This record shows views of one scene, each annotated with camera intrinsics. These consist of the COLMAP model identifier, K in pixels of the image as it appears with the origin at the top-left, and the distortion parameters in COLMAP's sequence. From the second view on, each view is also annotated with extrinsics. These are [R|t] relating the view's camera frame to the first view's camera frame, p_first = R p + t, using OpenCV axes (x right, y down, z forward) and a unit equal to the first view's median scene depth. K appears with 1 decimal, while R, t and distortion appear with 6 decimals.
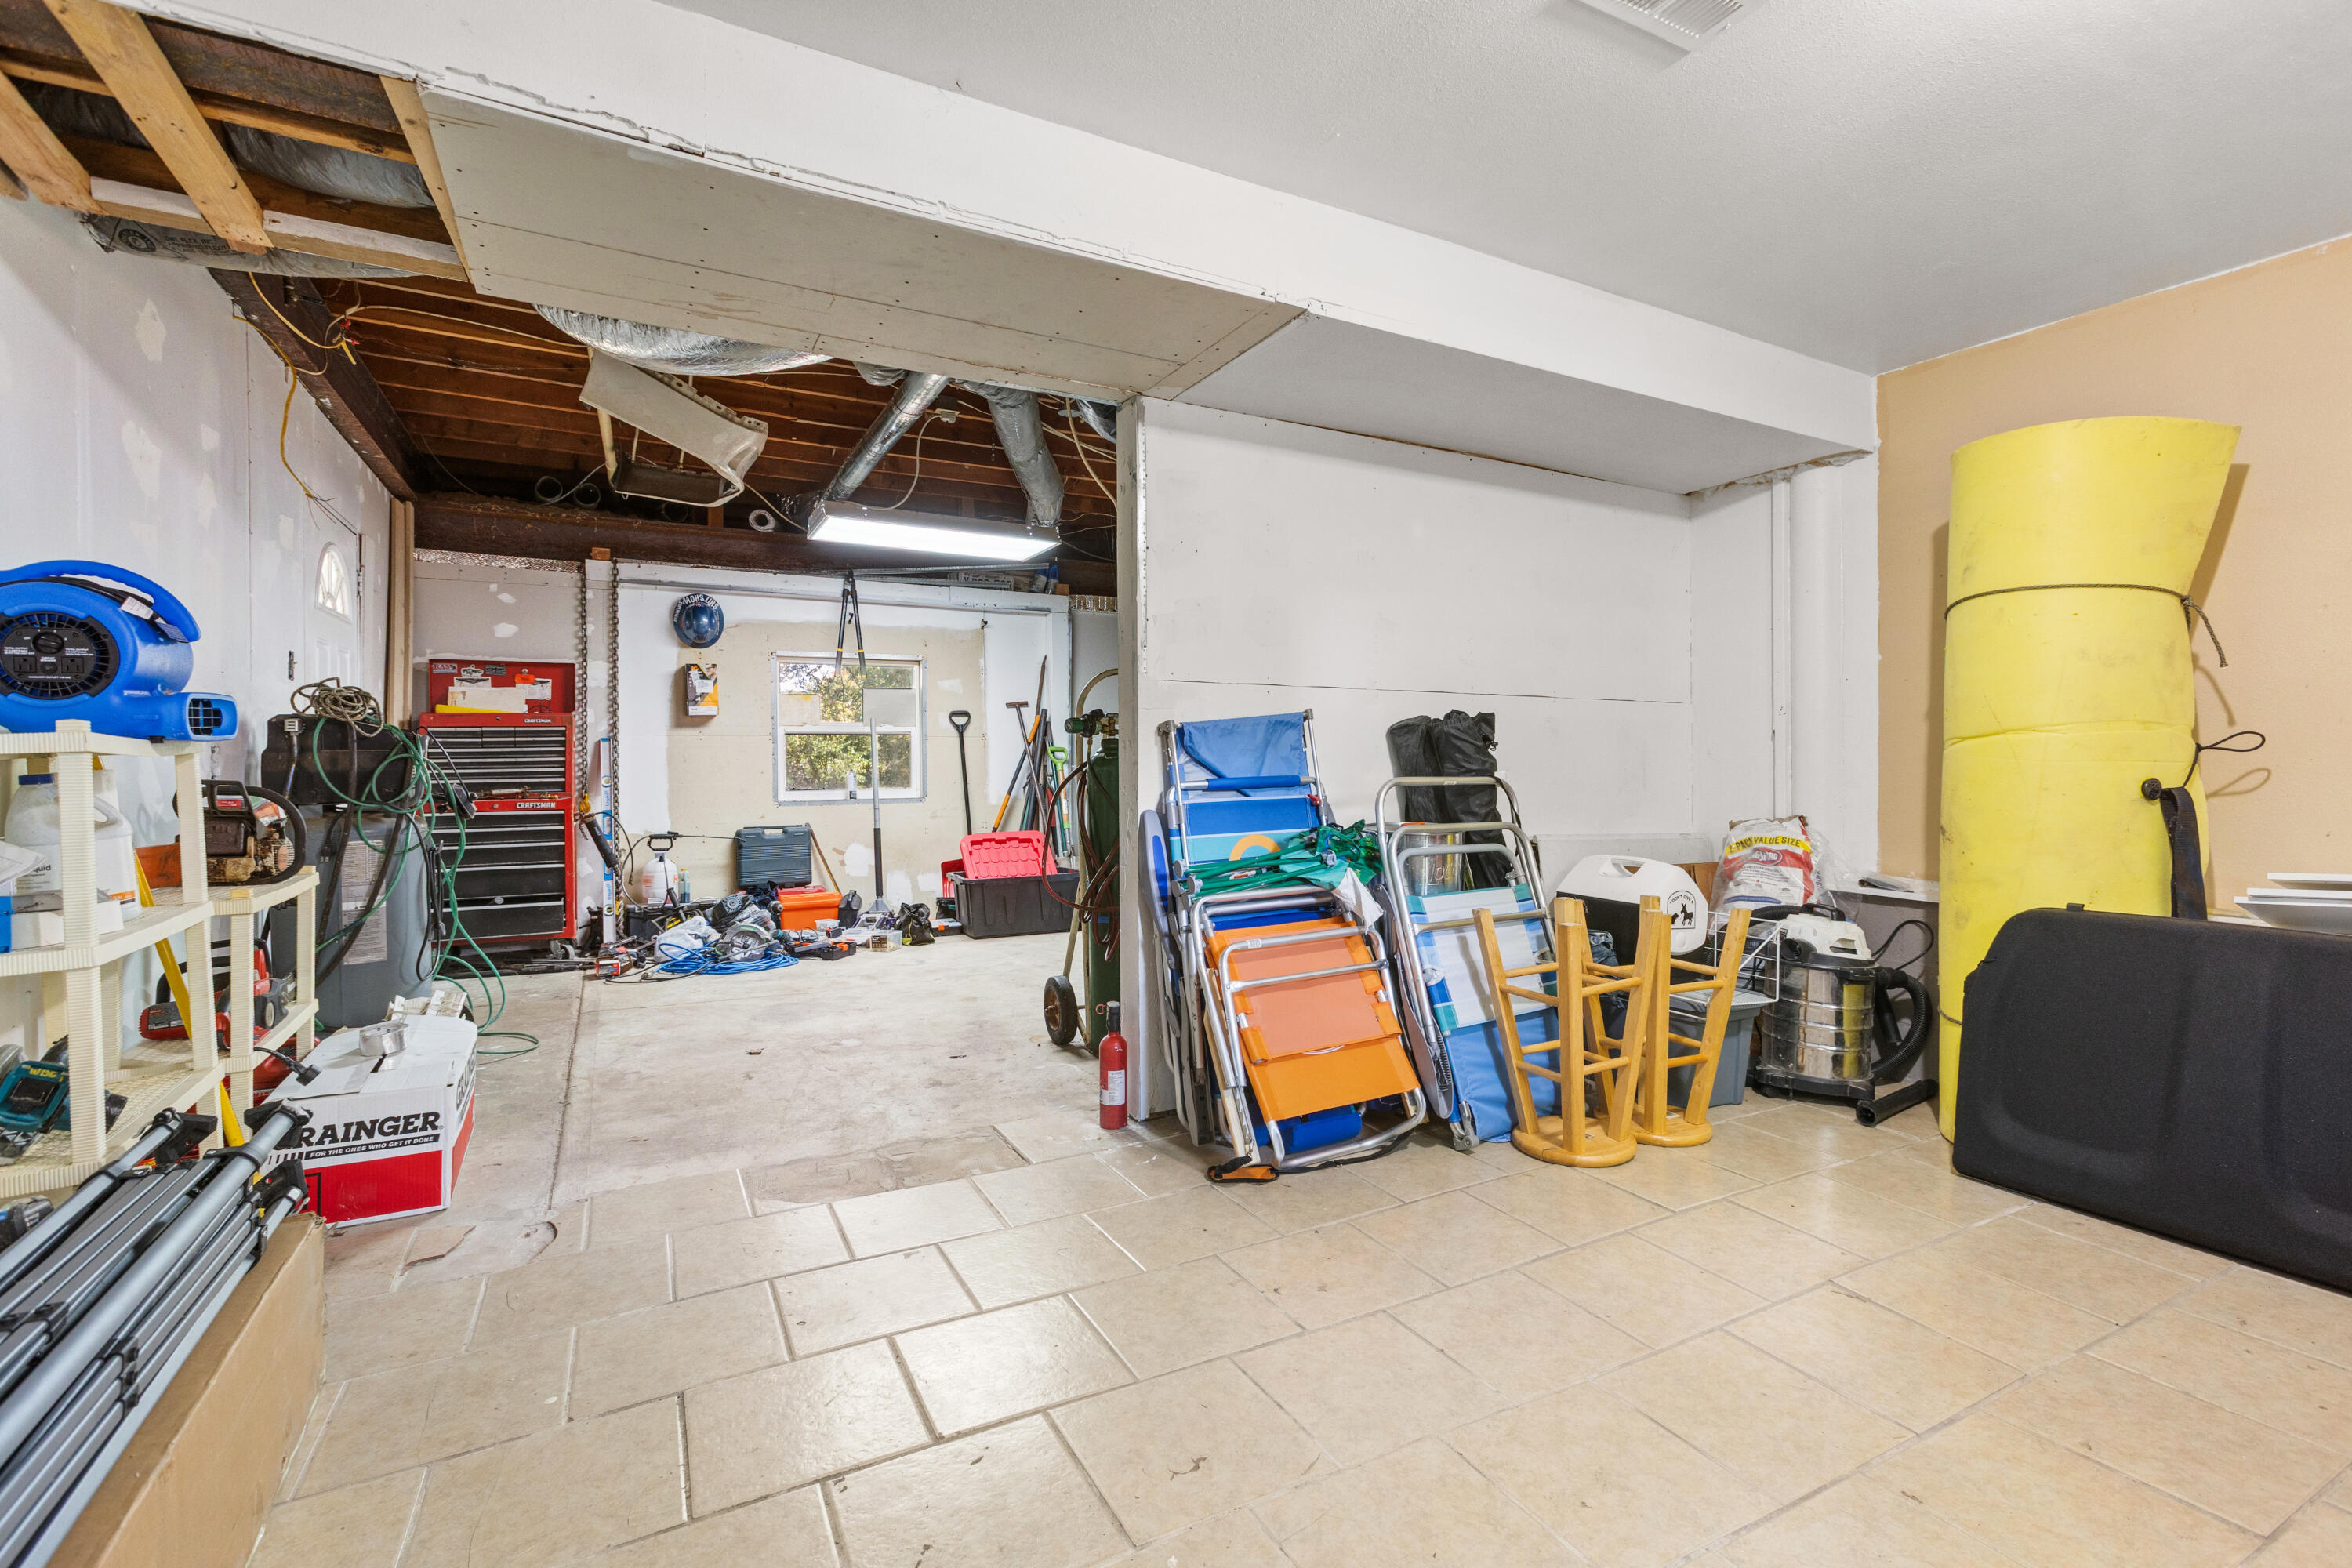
lens RADIAL K [[1069.3, 0, 1197.4], [0, 1069.3, 777.0], [0, 0, 1]] dist [-0.005234, 0.005561]
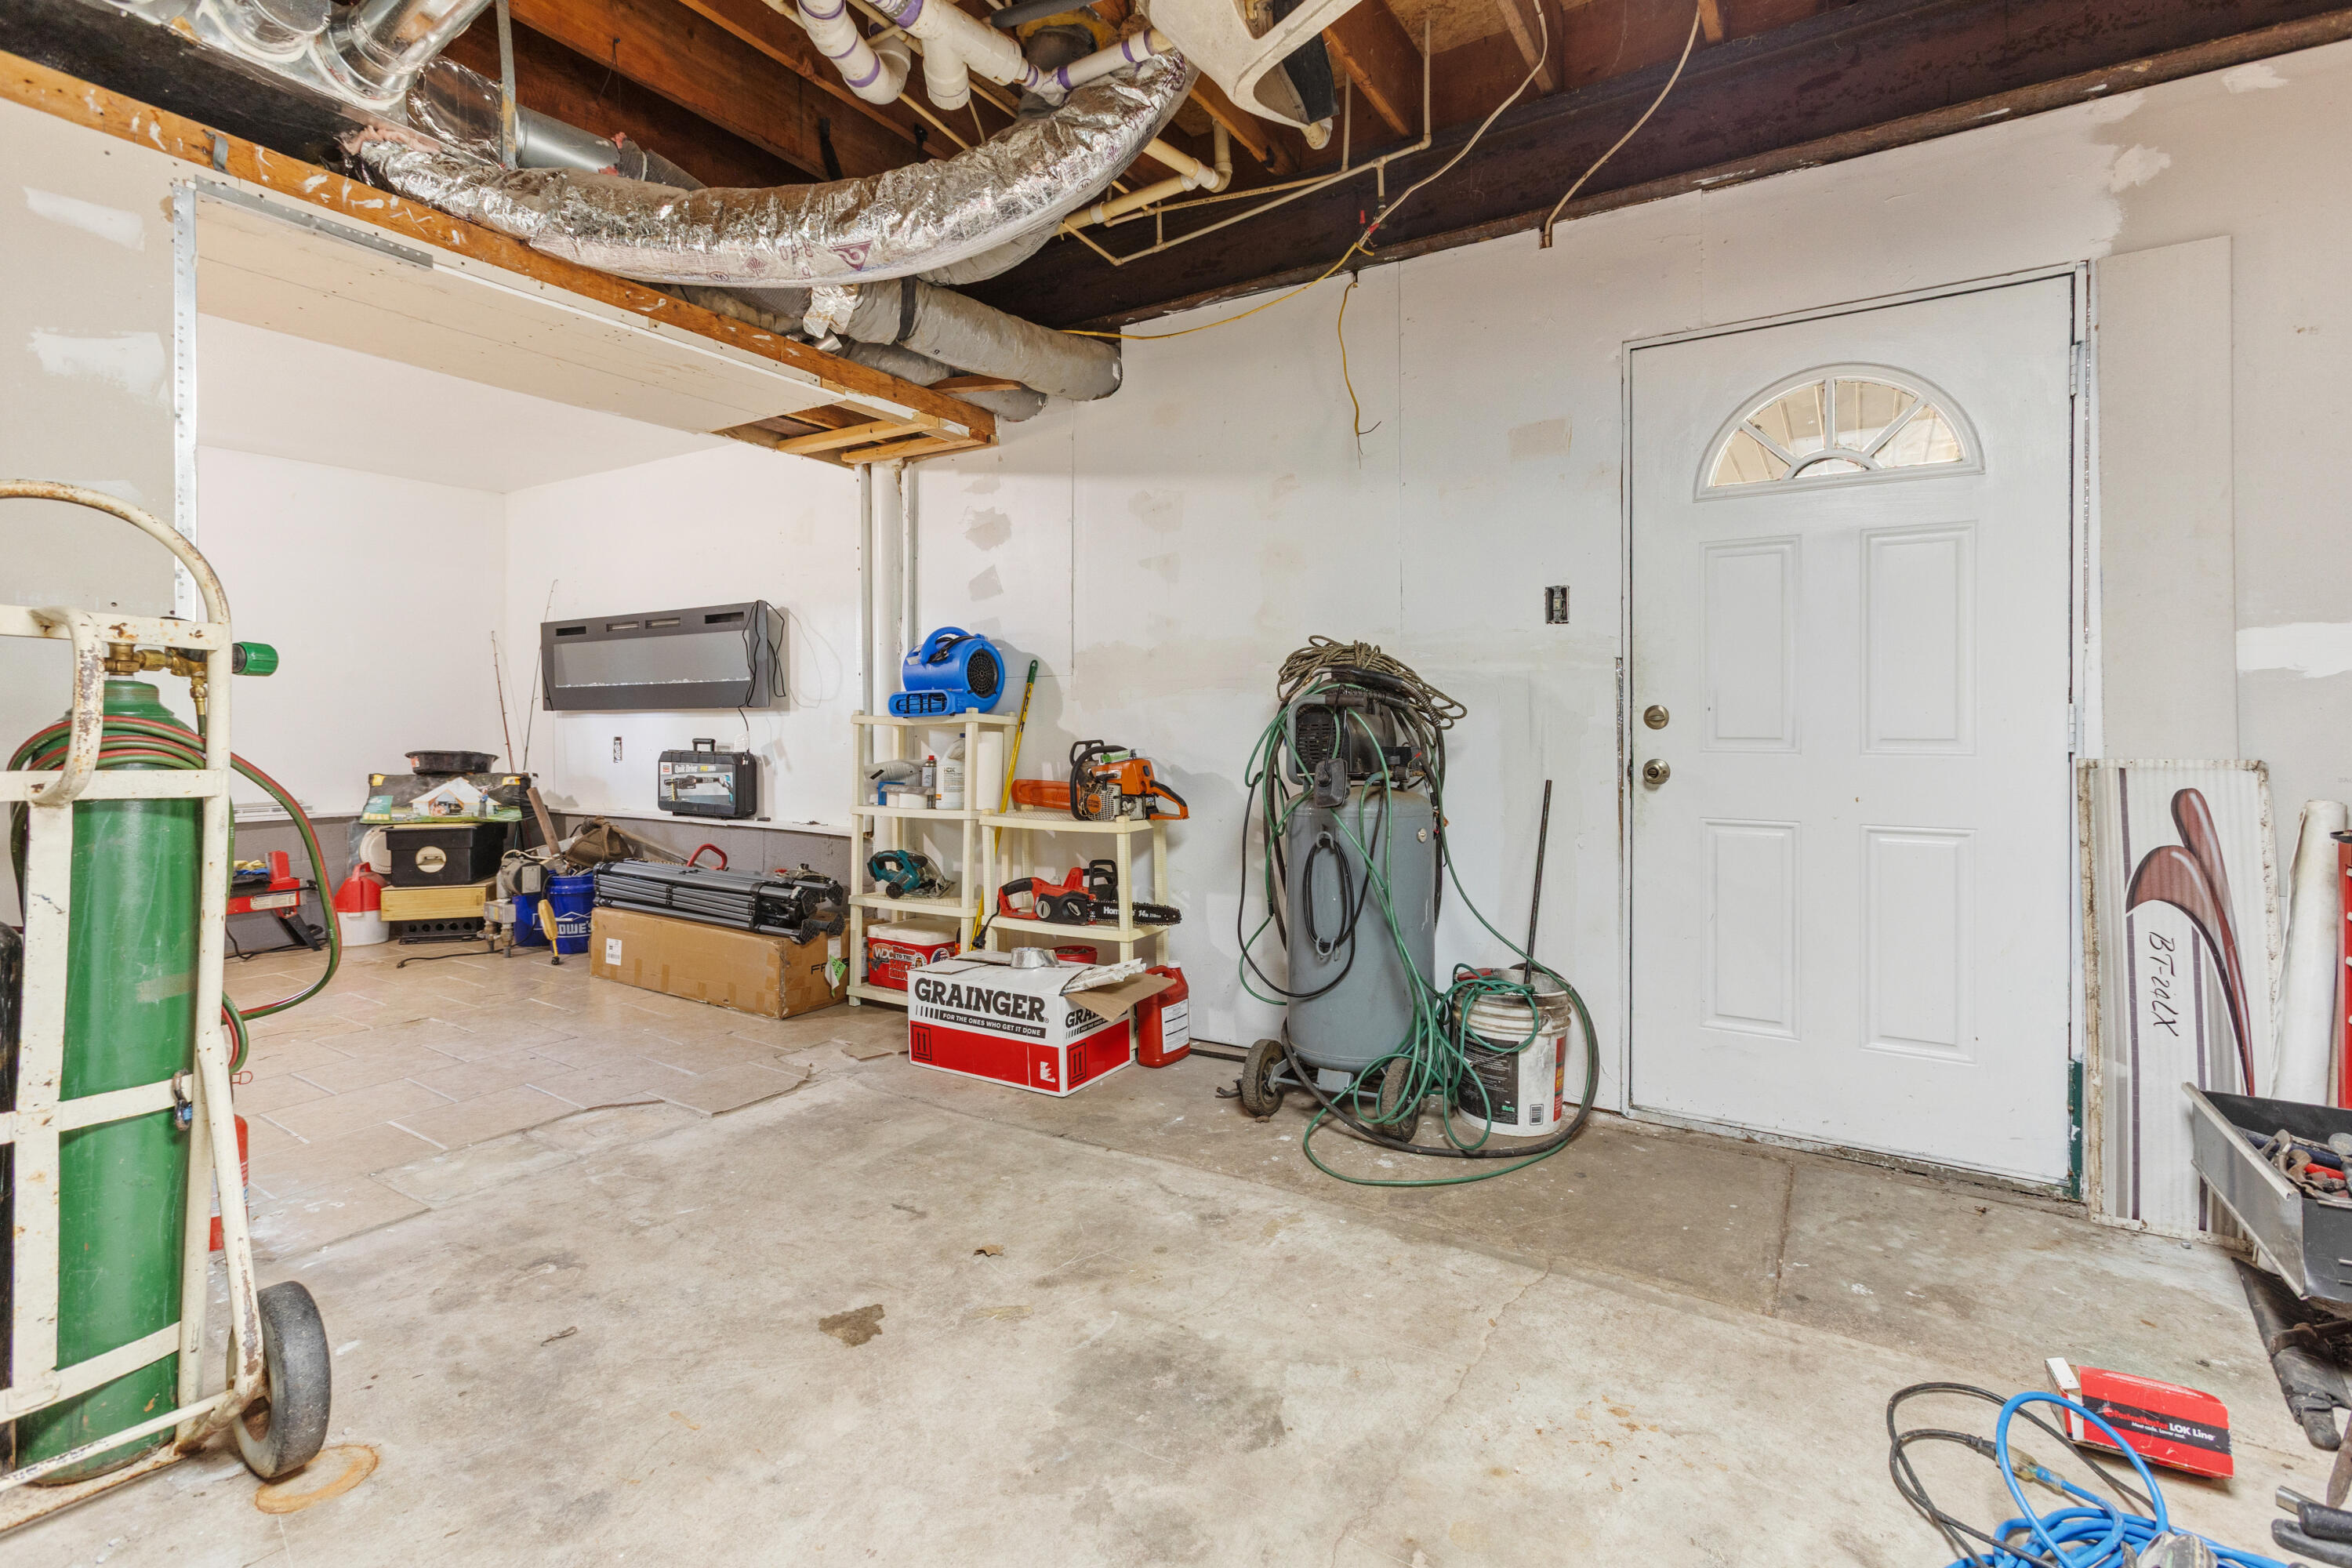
lens RADIAL K [[1069.3, 0, 1200.4], [0, 1069.3, 706.4], [0, 0, 1]] dist [-0.005234, 0.005561]
pose [[-0.869792, -0.010712, -0.493302, -0.320247], [-0.008778, 0.999942, -0.006236, -0.036300], [0.493340, -0.001094, -0.869836, 2.140868]]
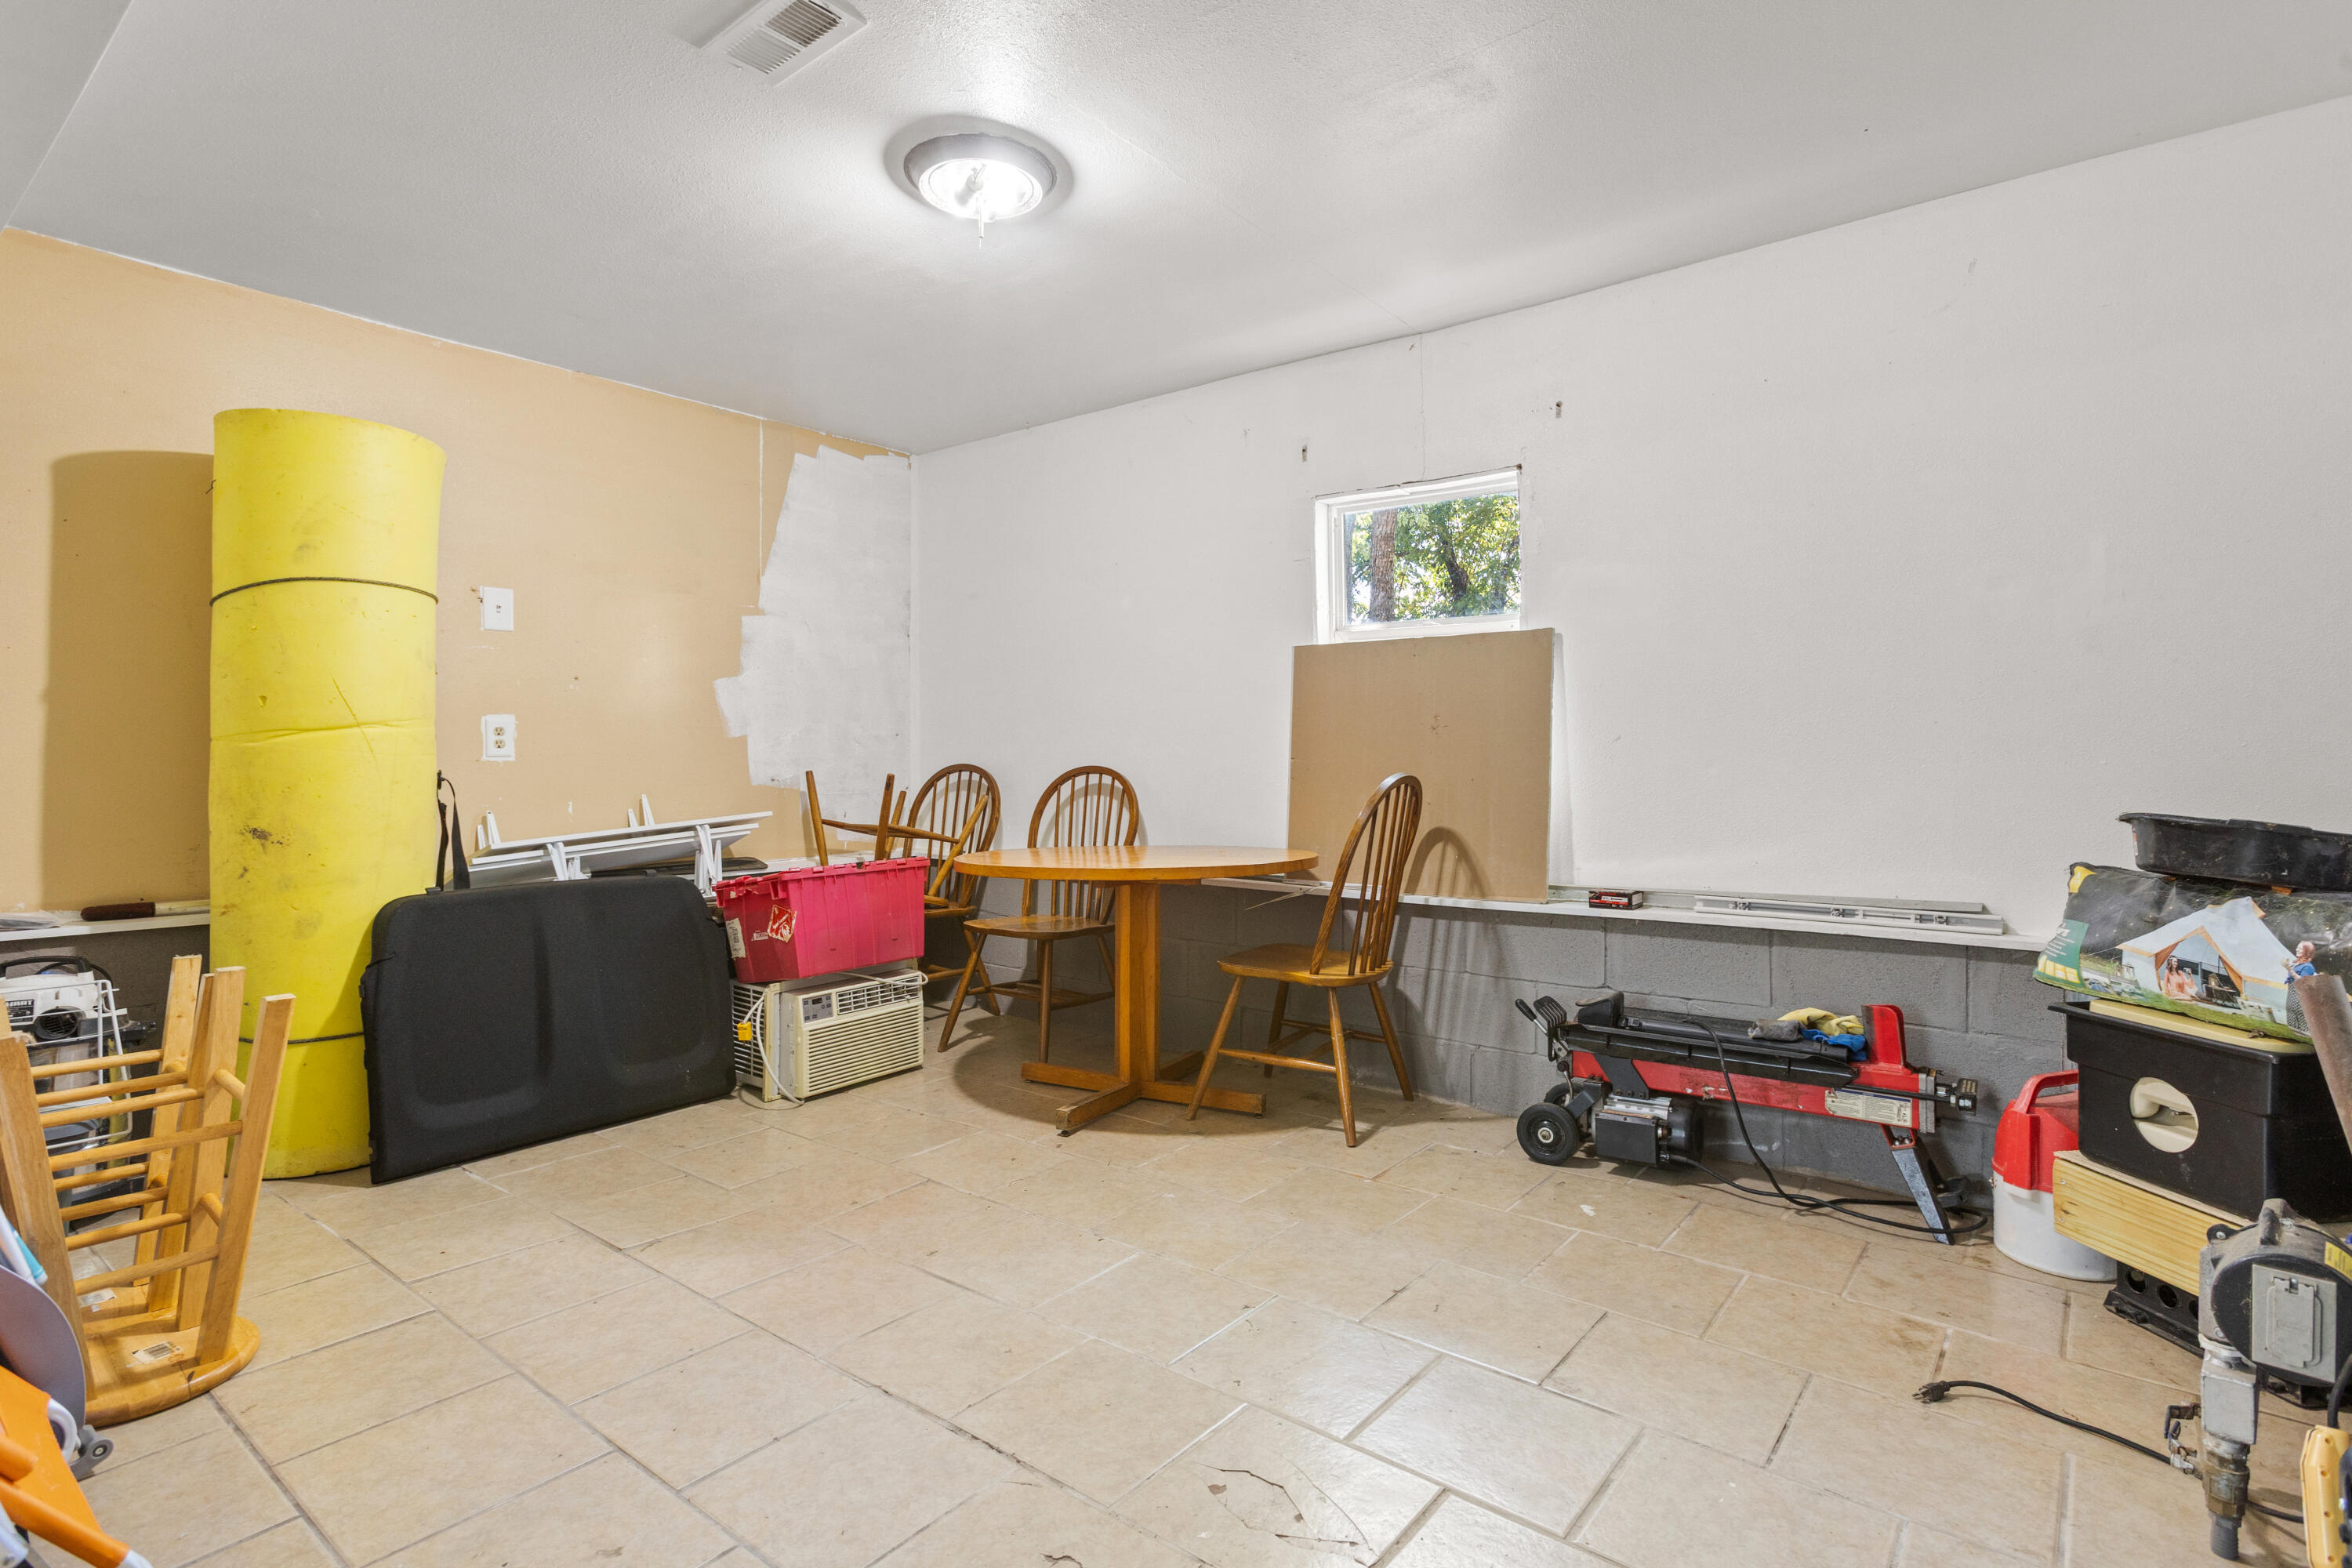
lens RADIAL K [[1161.6, 0, 1183.0], [0, 1161.6, 778.4], [0, 0, 1]] dist [0.004467, 0.001022]
pose [[-0.397756, -0.021312, 0.917244, -0.501716], [0.015413, 0.999434, 0.029905, -0.013051], [-0.917362, 0.026033, -0.397202, 0.705472]]
